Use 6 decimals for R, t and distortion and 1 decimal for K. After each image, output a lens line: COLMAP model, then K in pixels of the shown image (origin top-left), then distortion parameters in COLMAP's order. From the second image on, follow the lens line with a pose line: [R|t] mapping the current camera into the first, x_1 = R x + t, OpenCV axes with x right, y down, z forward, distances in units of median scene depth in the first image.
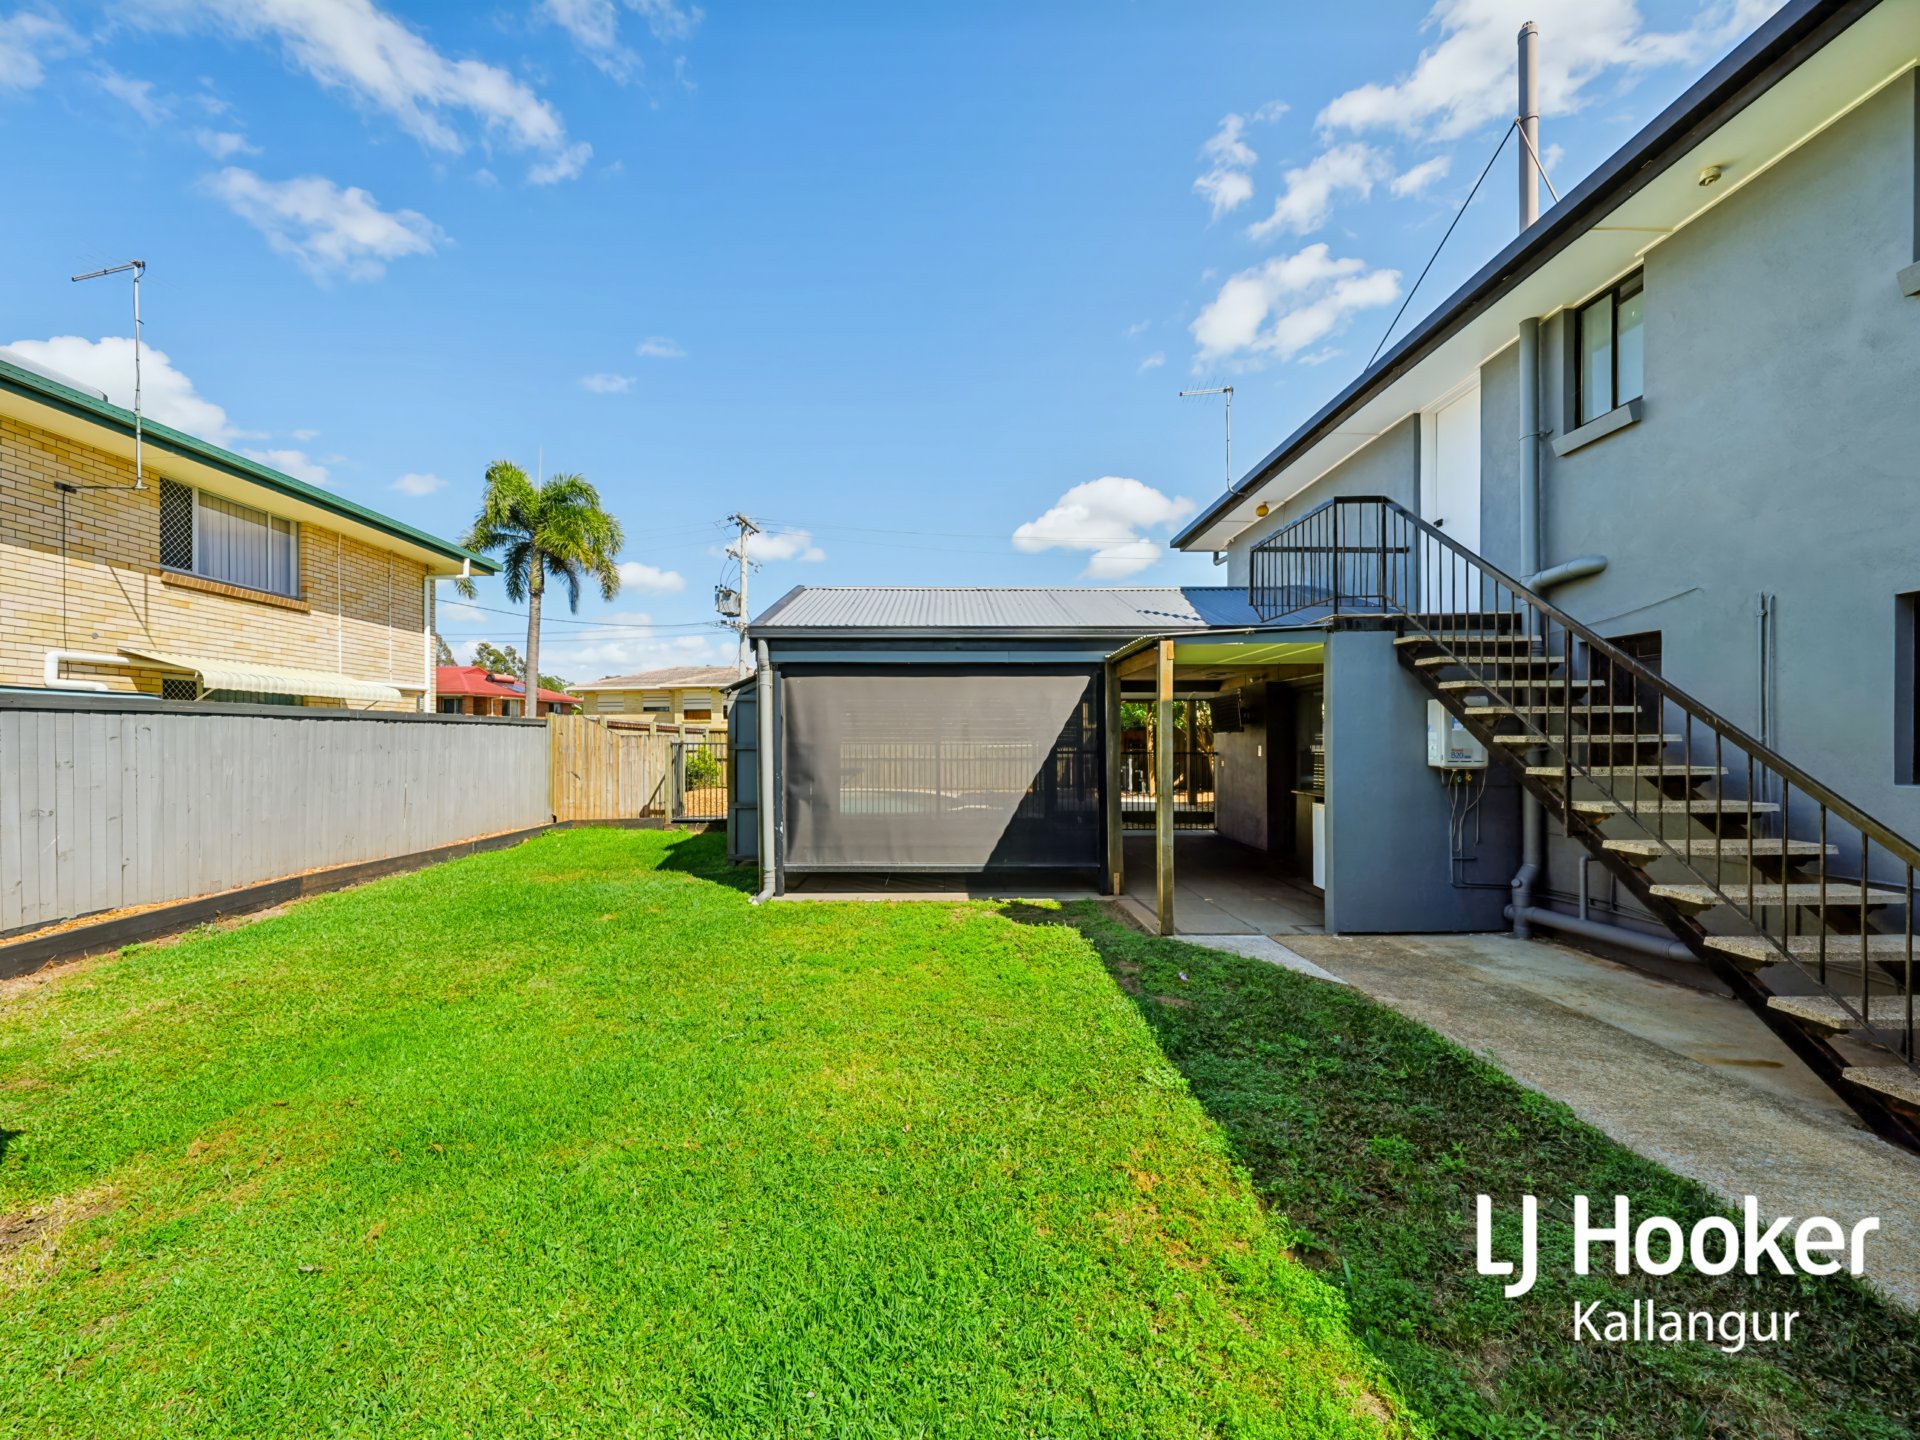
lens RADIAL K [[744.5, 0, 958.6], [0, 744.5, 733.8], [0, 0, 1]] dist [-0.000284, 0.000551]
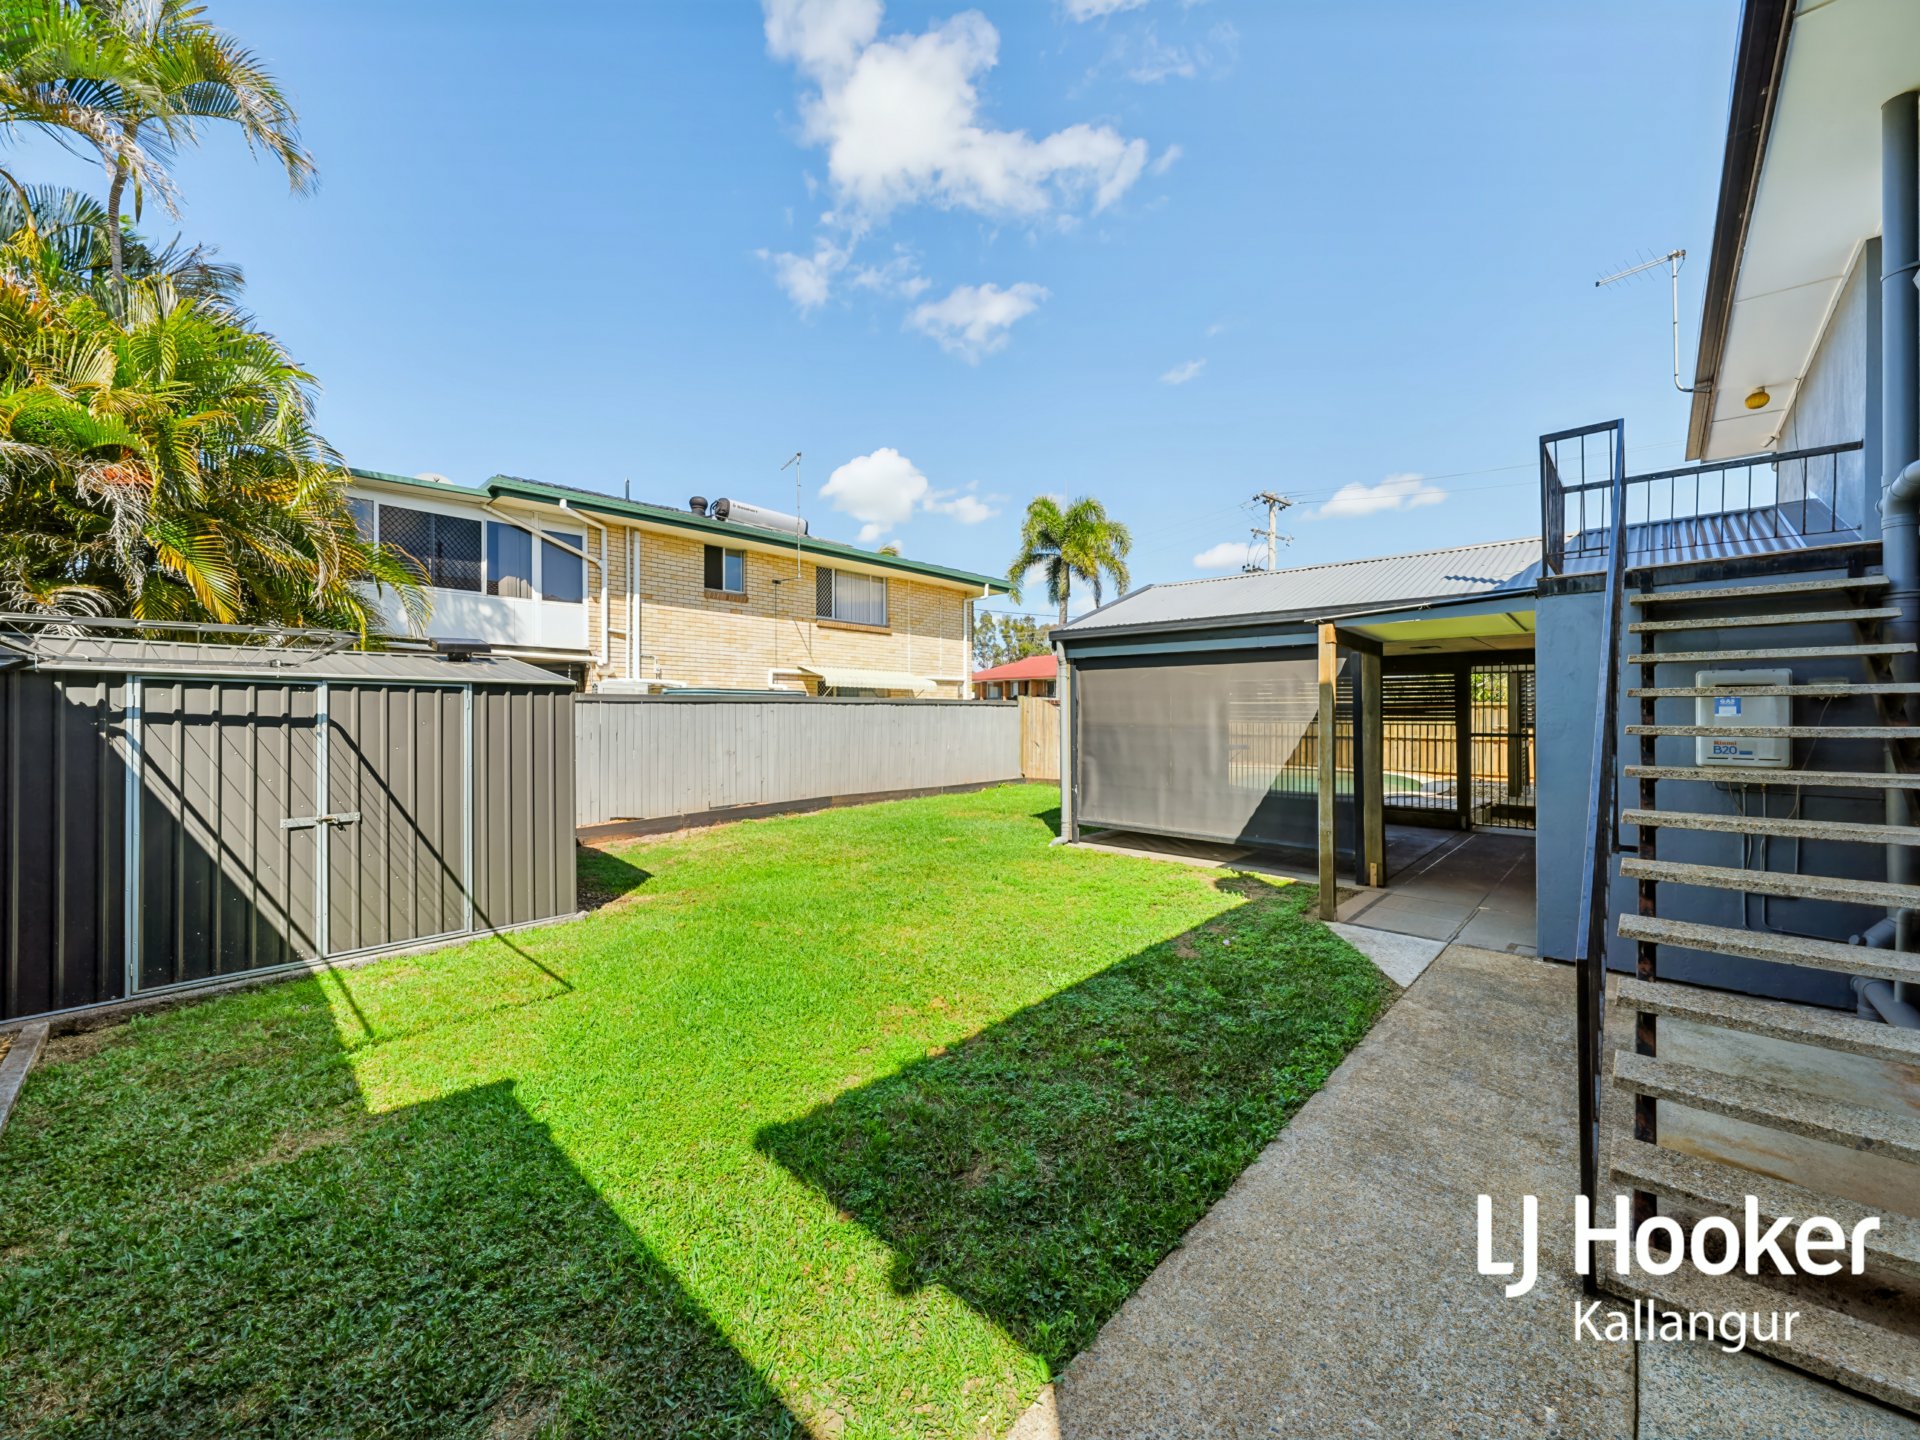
lens RADIAL K [[744.5, 0, 970.7], [0, 744.5, 713.7], [0, 0, 1]] dist [-0.000284, 0.000551]
pose [[0.728768, 0.003251, -0.684753, 0.433836], [0.002319, 0.999971, 0.007215, -0.009879], [0.684757, -0.006846, 0.728740, -0.034283]]
